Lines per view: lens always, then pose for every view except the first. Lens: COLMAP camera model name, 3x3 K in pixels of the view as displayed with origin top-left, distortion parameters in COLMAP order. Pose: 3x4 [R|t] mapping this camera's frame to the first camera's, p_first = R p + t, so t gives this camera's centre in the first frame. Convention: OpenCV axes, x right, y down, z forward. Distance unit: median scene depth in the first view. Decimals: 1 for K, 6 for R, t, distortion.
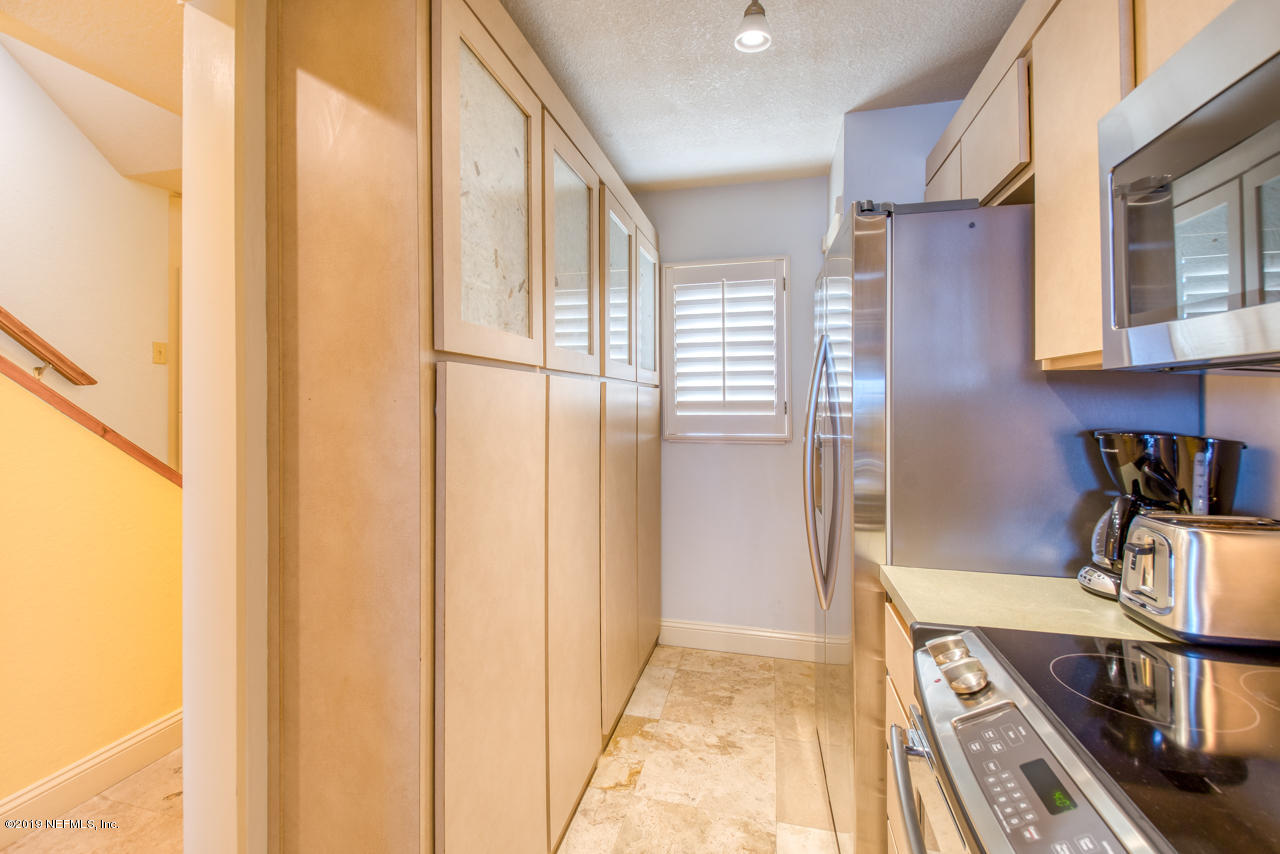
lens RADIAL K [[555.8, 0, 640.5], [0, 555.8, 389.4], [0, 0, 1]] dist [0.022967, -0.003600]
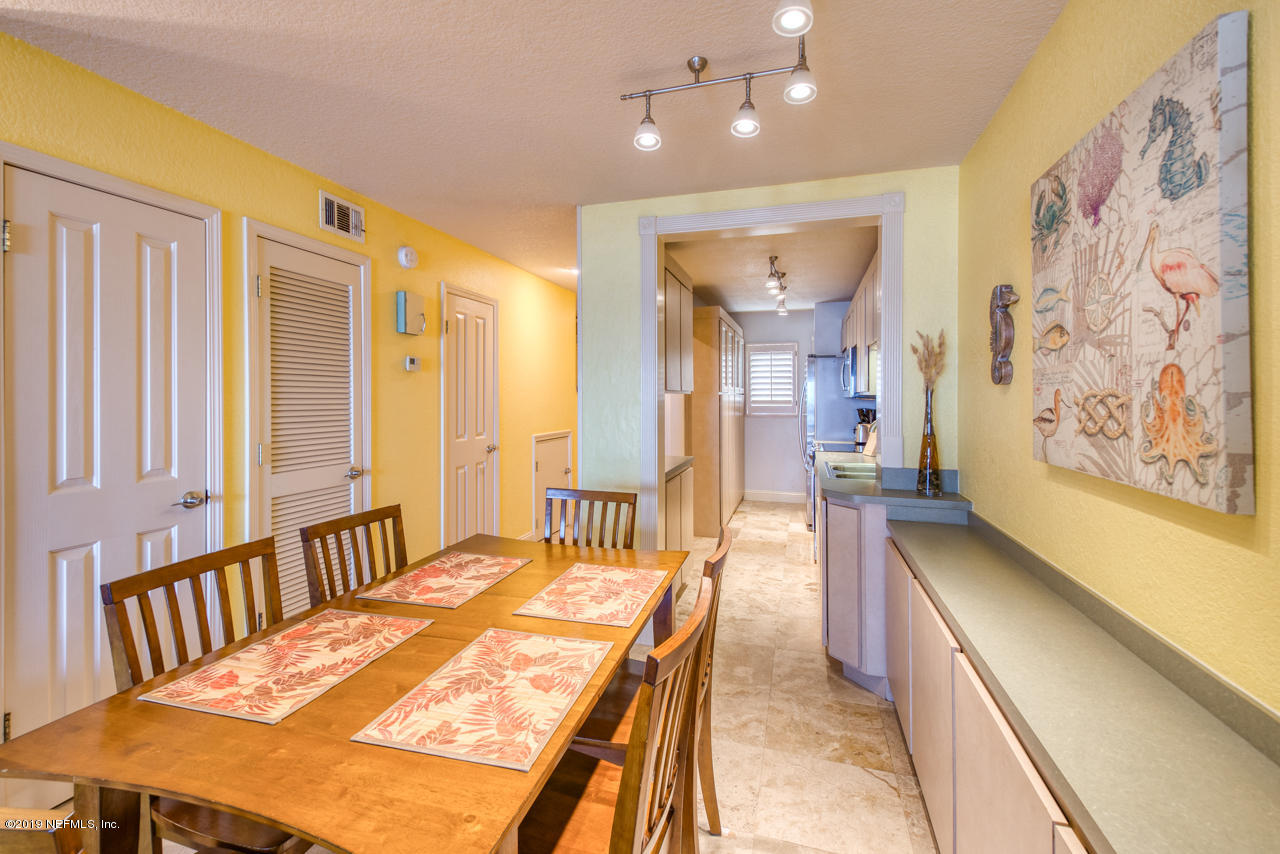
lens RADIAL K [[555.8, 0, 629.8], [0, 555.8, 395.8], [0, 0, 1]] dist [0.022967, -0.003600]
pose [[0.997576, -0.001696, -0.069566, -0.414372], [0.003254, 0.999746, 0.022289, -0.076317], [0.069510, -0.022461, 0.997328, -2.048524]]
